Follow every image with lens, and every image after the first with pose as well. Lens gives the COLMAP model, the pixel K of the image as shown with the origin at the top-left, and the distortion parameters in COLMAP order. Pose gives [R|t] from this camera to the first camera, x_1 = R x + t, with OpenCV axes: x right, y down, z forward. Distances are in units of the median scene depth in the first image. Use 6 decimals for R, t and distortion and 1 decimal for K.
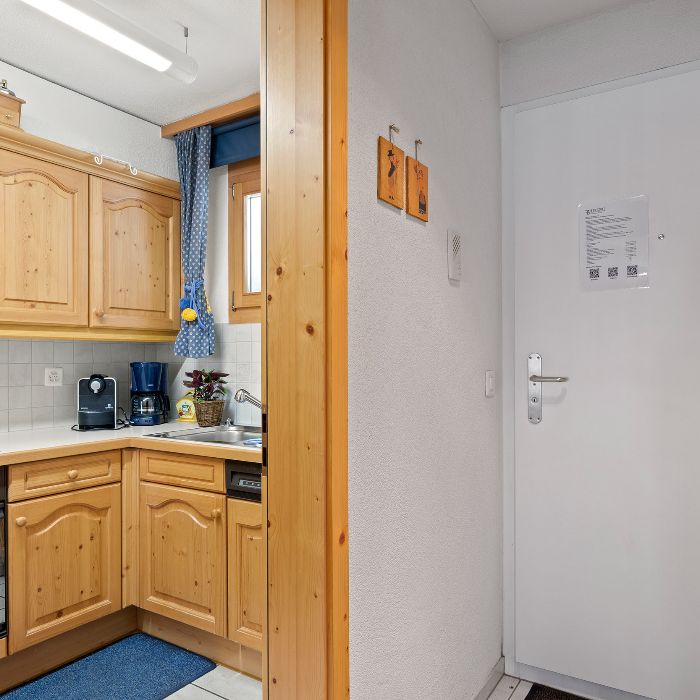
lens RADIAL K [[578.0, 0, 350.1], [0, 578.0, 348.3], [0, 0, 1]] dist [-0.008062, 0.009844]
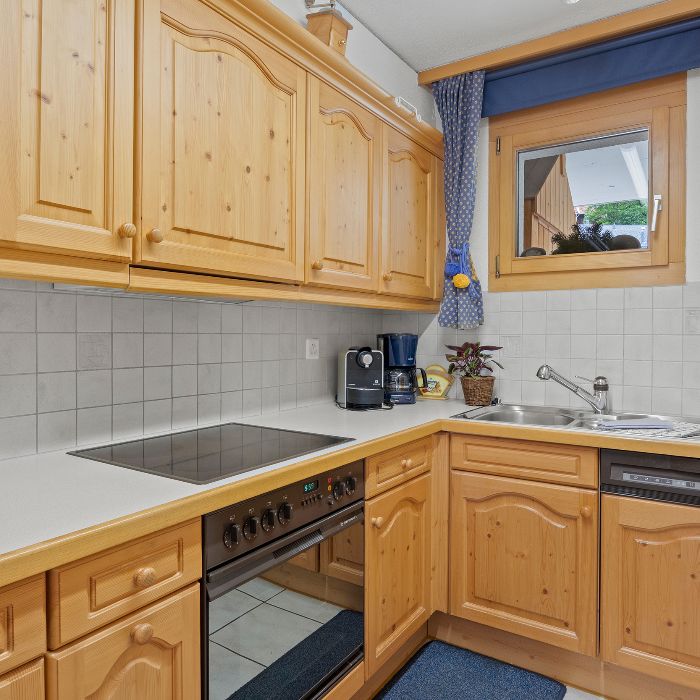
lens RADIAL K [[526.8, 0, 311.5], [0, 526.8, 325.6], [0, 0, 1]] dist [-0.011393, 0.004514]
pose [[0.999962, 0.008579, -0.001534, -0.577093], [-0.008575, 0.999959, 0.002745, 0.012524], [0.001558, -0.002732, 0.999995, 0.207740]]
